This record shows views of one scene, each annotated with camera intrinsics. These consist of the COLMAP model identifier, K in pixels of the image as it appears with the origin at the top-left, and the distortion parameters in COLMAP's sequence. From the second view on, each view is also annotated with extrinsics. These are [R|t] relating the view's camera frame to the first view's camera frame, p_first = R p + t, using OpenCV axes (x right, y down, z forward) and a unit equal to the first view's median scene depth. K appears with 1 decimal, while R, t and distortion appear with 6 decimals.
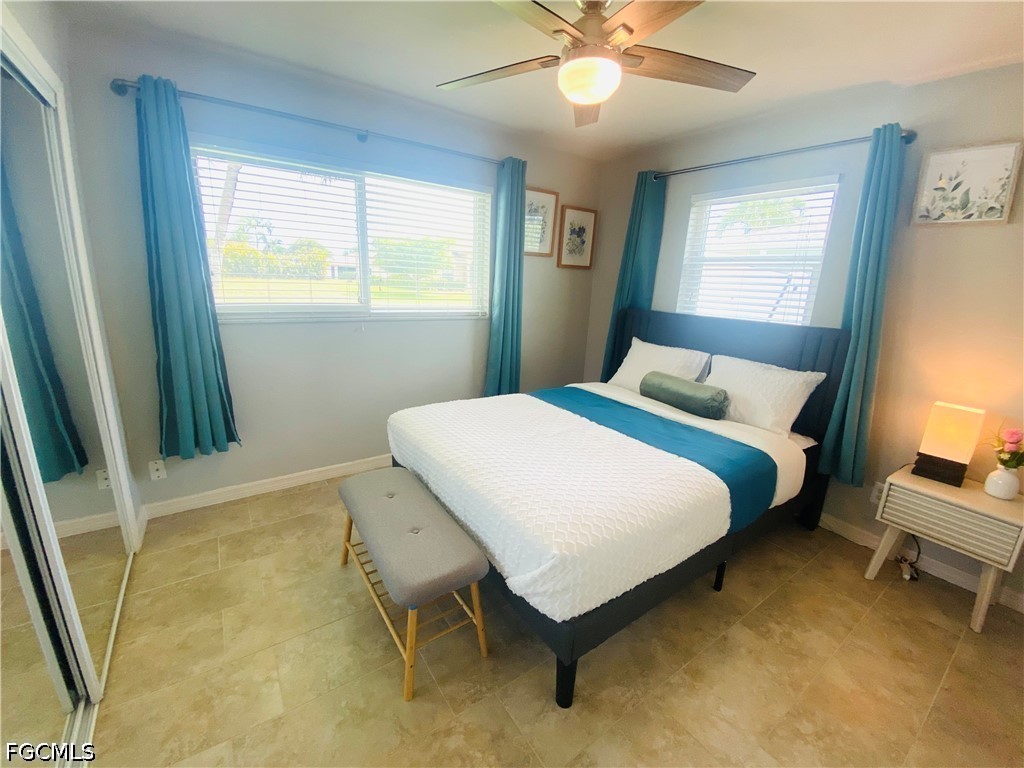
lens RADIAL K [[415.8, 0, 524.0], [0, 415.8, 398.0], [0, 0, 1]] dist [-0.013498, -0.000035]
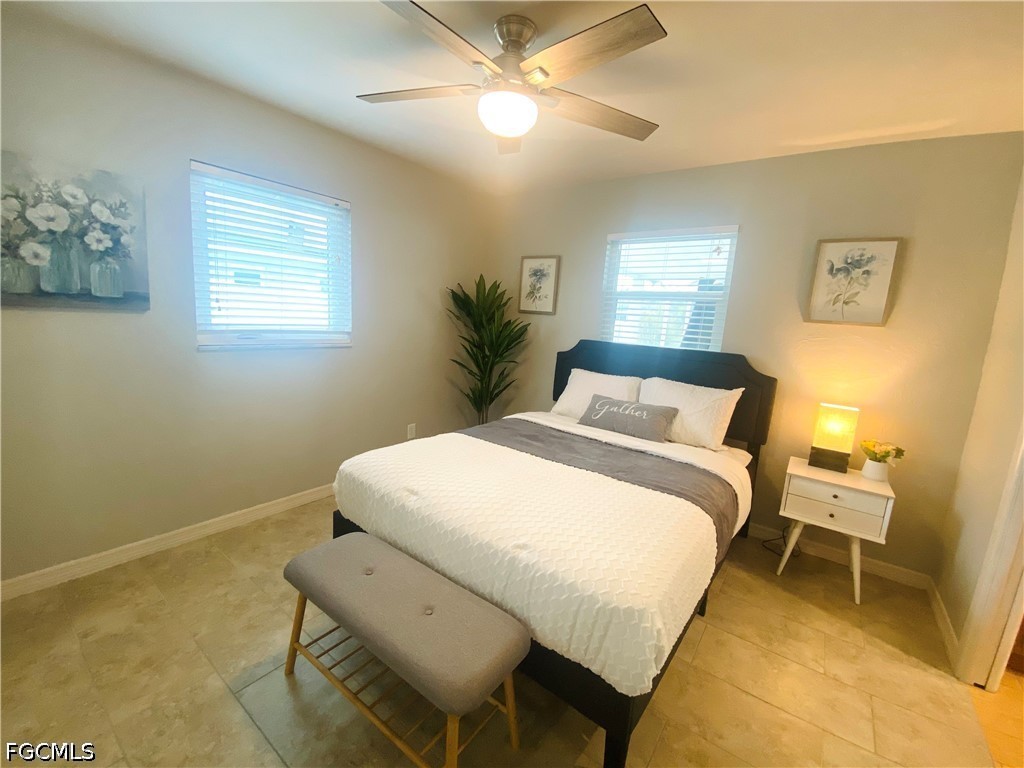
lens RADIAL K [[415.8, 0, 515.6], [0, 415.8, 391.6], [0, 0, 1]] dist [-0.013498, -0.000035]
pose [[0.951930, -0.068870, 0.298472, -0.855490], [0.089508, 0.994410, -0.056018, -0.158374], [-0.292945, 0.080041, 0.952773, 0.391040]]
